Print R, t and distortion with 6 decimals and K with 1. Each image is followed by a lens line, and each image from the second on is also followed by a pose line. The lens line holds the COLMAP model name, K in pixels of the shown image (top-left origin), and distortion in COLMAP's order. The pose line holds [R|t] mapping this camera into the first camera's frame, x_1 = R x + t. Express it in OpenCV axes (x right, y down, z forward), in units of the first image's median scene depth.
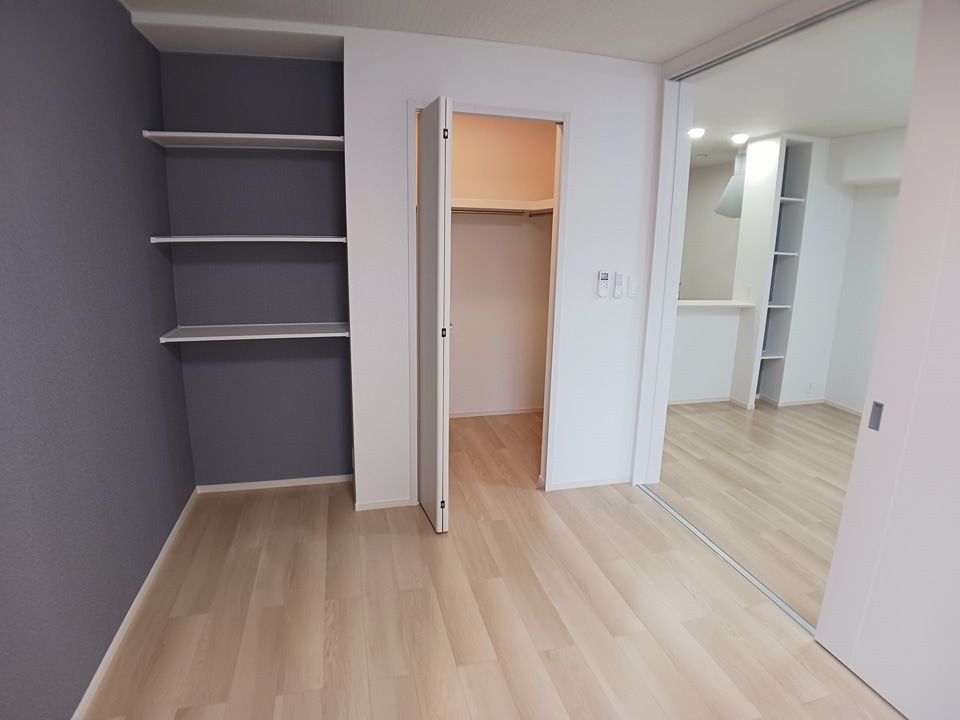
lens RADIAL K [[531.7, 0, 508.5], [0, 531.7, 363.5], [0, 0, 1]] dist [-0.078284, 0.010129]
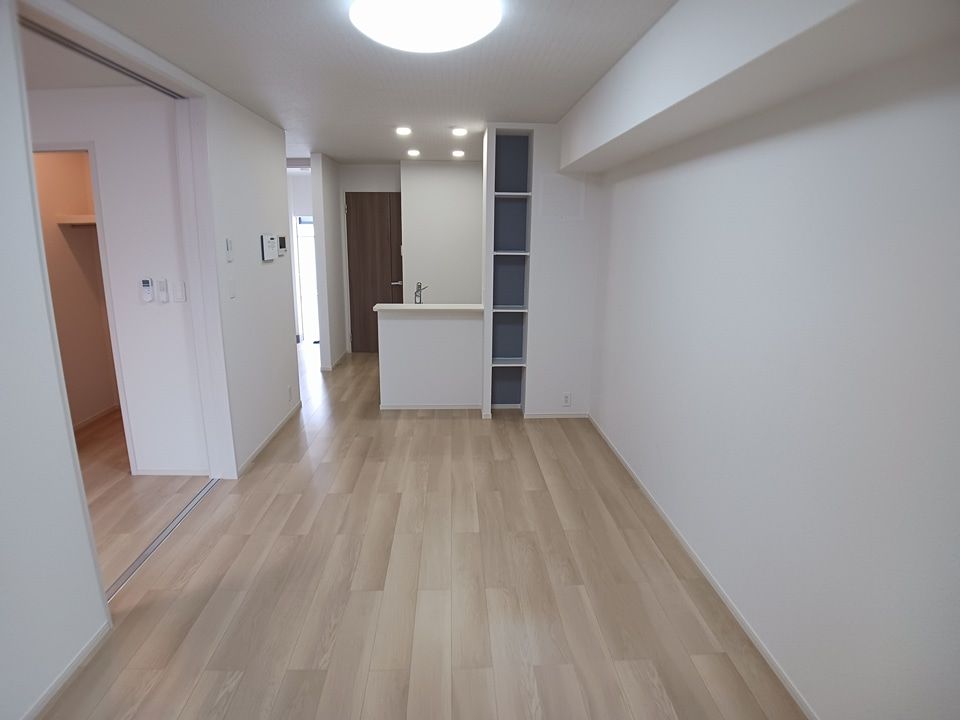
lens RADIAL K [[531.7, 0, 475.5], [0, 531.7, 365.7], [0, 0, 1]] dist [-0.078284, 0.010129]
pose [[0.972363, 0.039881, -0.230043, 0.789607], [-0.038958, 0.999204, 0.008554, -0.020222], [0.230201, 0.000645, 0.973143, 0.079989]]
